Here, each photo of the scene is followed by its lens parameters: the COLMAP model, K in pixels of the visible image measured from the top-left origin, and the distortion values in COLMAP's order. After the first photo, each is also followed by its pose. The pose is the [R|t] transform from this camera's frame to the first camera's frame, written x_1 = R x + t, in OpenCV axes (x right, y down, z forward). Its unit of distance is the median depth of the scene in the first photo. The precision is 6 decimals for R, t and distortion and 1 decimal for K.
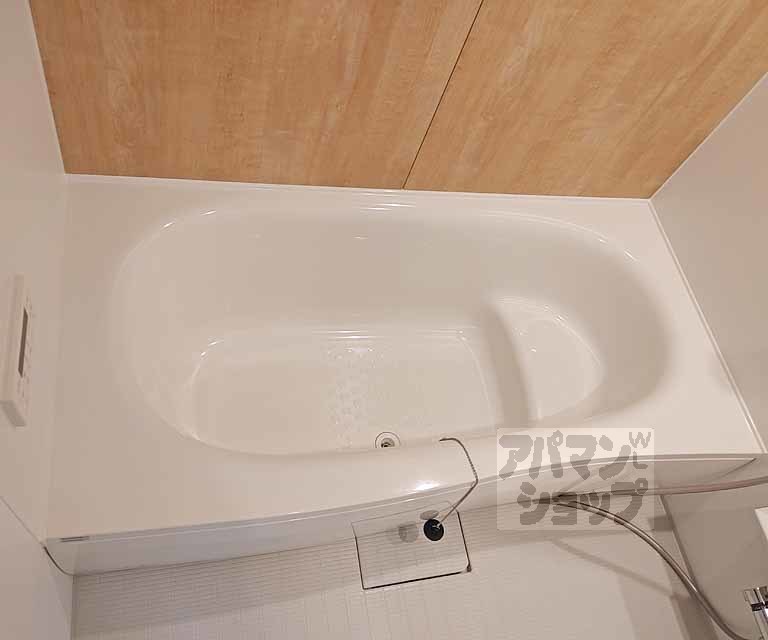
lens RADIAL K [[667.1, 0, 385.3], [0, 667.1, 319.3], [0, 0, 1]] dist [0.019351, -0.009942]
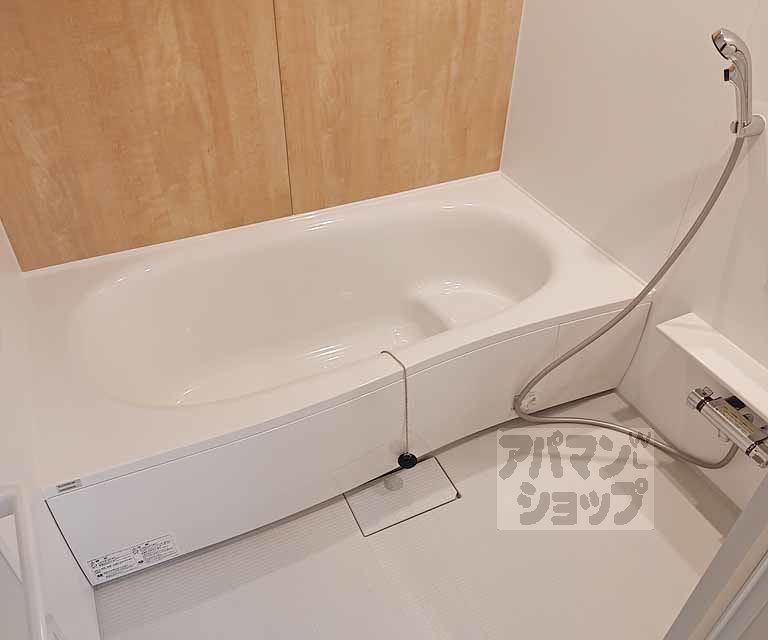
lens RADIAL K [[667.1, 0, 381.2], [0, 667.1, 319.6], [0, 0, 1]] dist [0.019351, -0.009942]
pose [[0.937471, -0.347555, 0.018791, 0.102520], [0.336424, 0.890959, -0.304978, 0.475087], [0.089255, 0.292230, 0.952174, -0.118565]]
